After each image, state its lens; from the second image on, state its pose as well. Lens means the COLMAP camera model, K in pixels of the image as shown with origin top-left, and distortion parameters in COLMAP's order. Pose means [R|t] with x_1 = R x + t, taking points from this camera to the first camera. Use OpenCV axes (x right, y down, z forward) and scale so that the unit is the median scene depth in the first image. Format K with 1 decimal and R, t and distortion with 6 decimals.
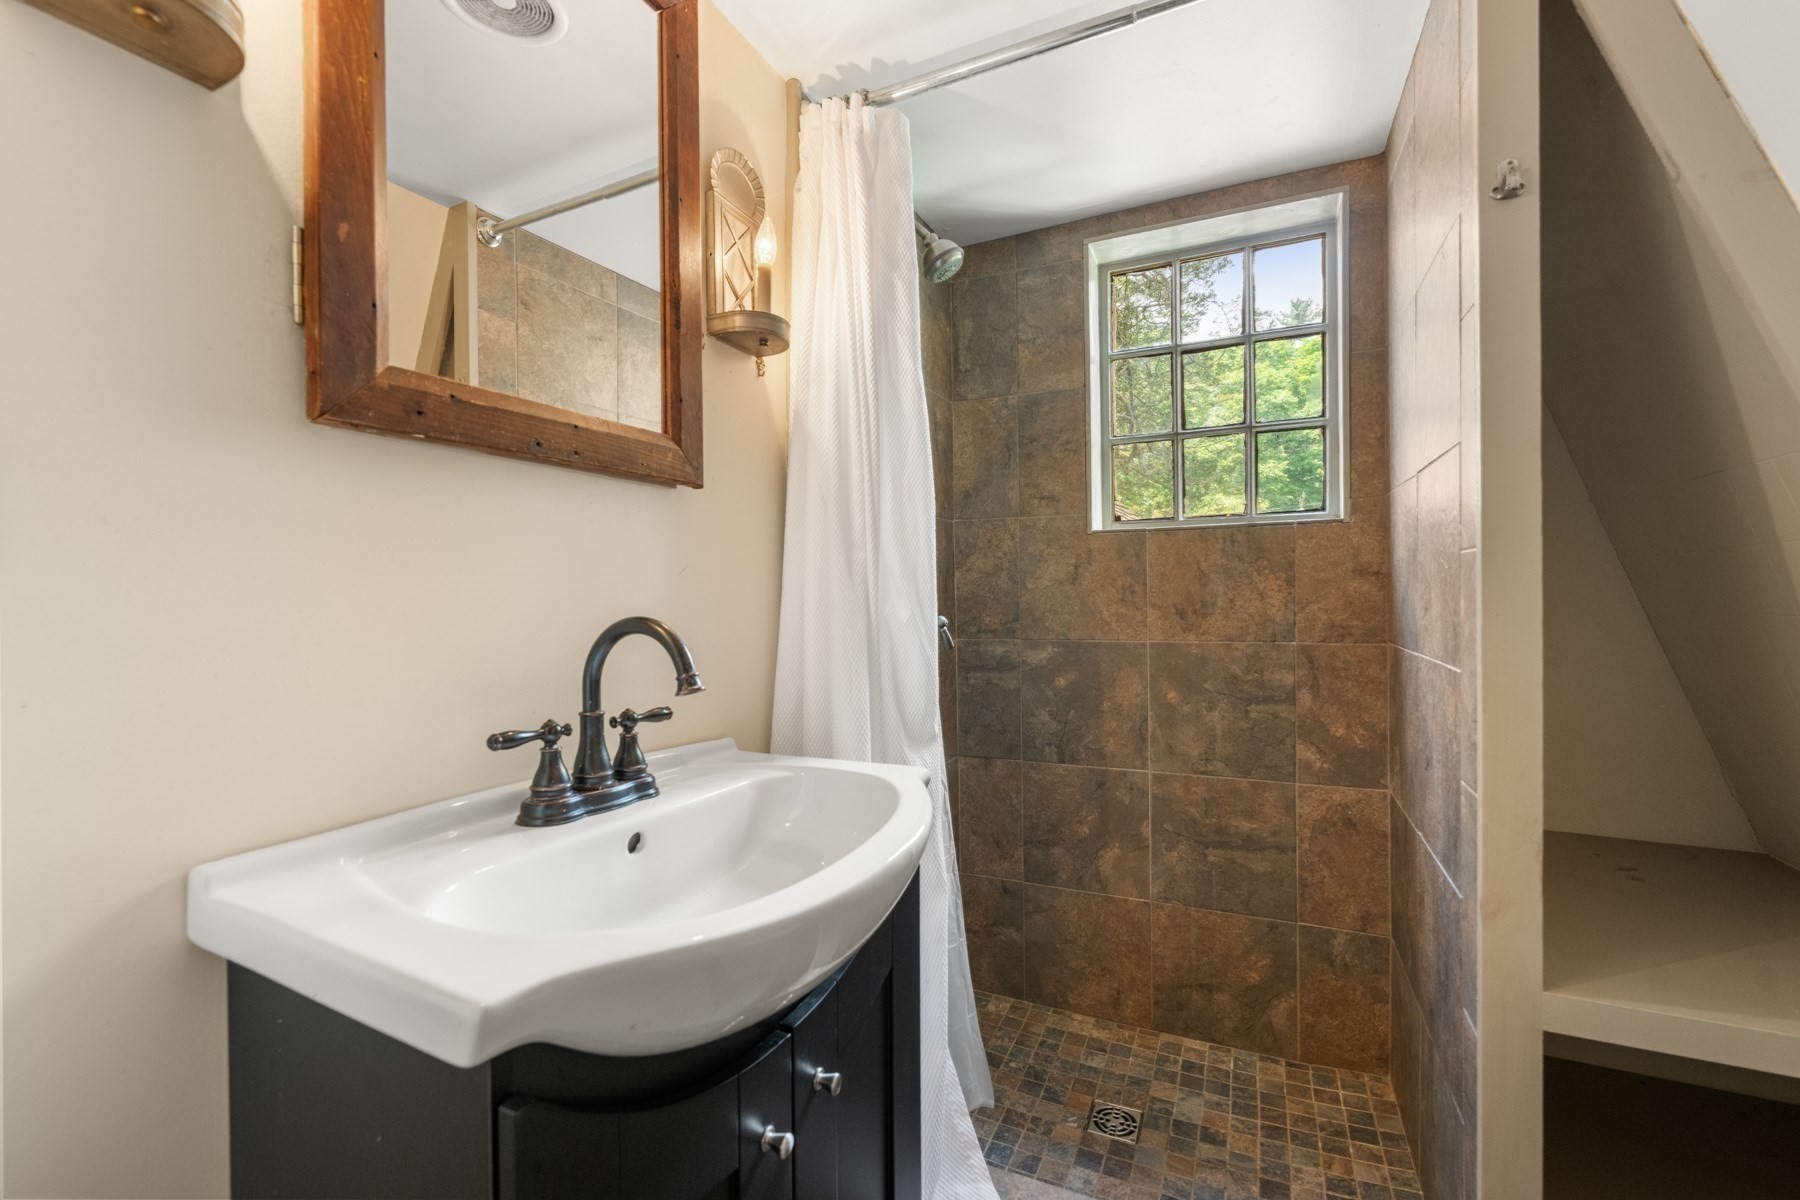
lens RADIAL K [[766.4, 0, 898.9], [0, 766.4, 601.8], [0, 0, 1]] dist [-0.000159, 0.000367]
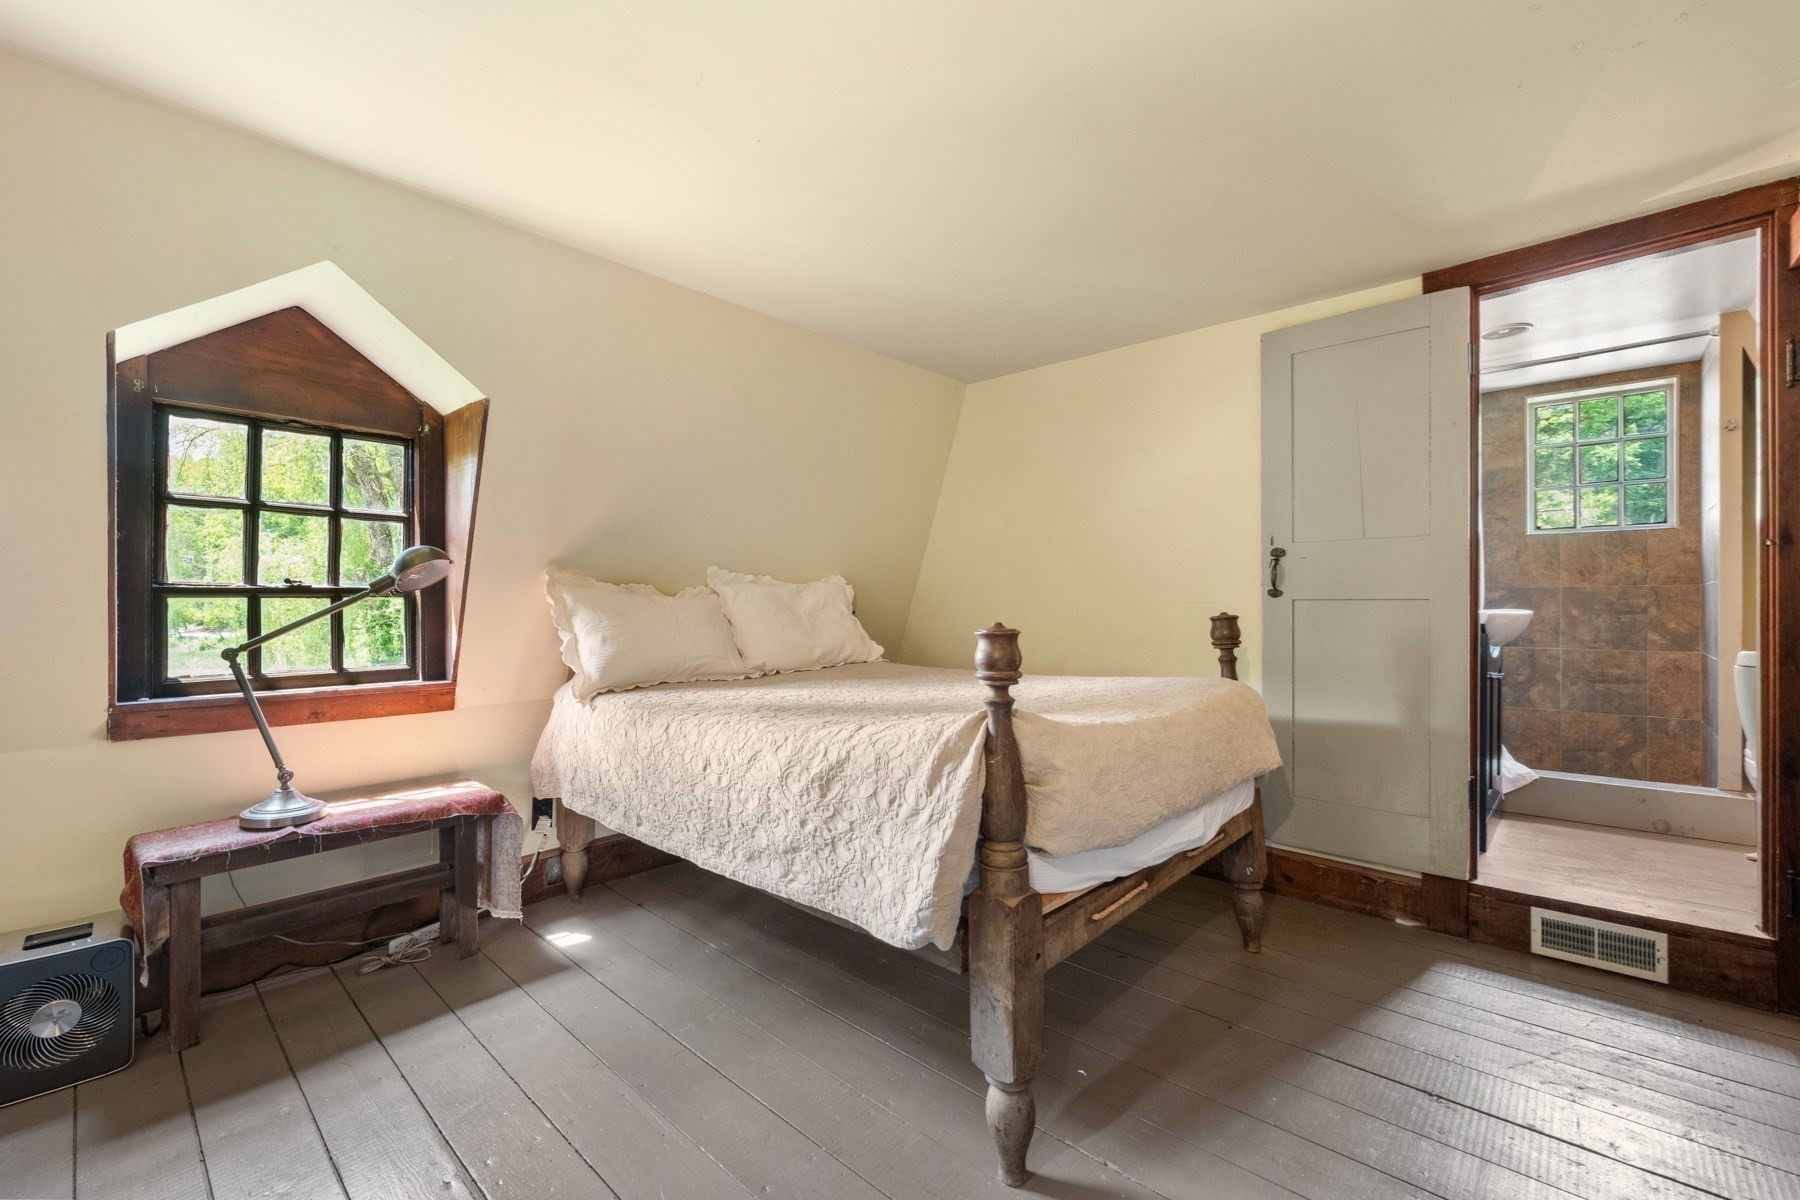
lens RADIAL K [[766.4, 0, 901.4], [0, 766.4, 602.7], [0, 0, 1]] dist [-0.000159, 0.000367]
pose [[0.956187, 0.004865, -0.292716, -0.822548], [-0.003283, 0.999977, 0.005895, 0.093281], [0.292738, -0.004675, 0.956181, -1.607326]]
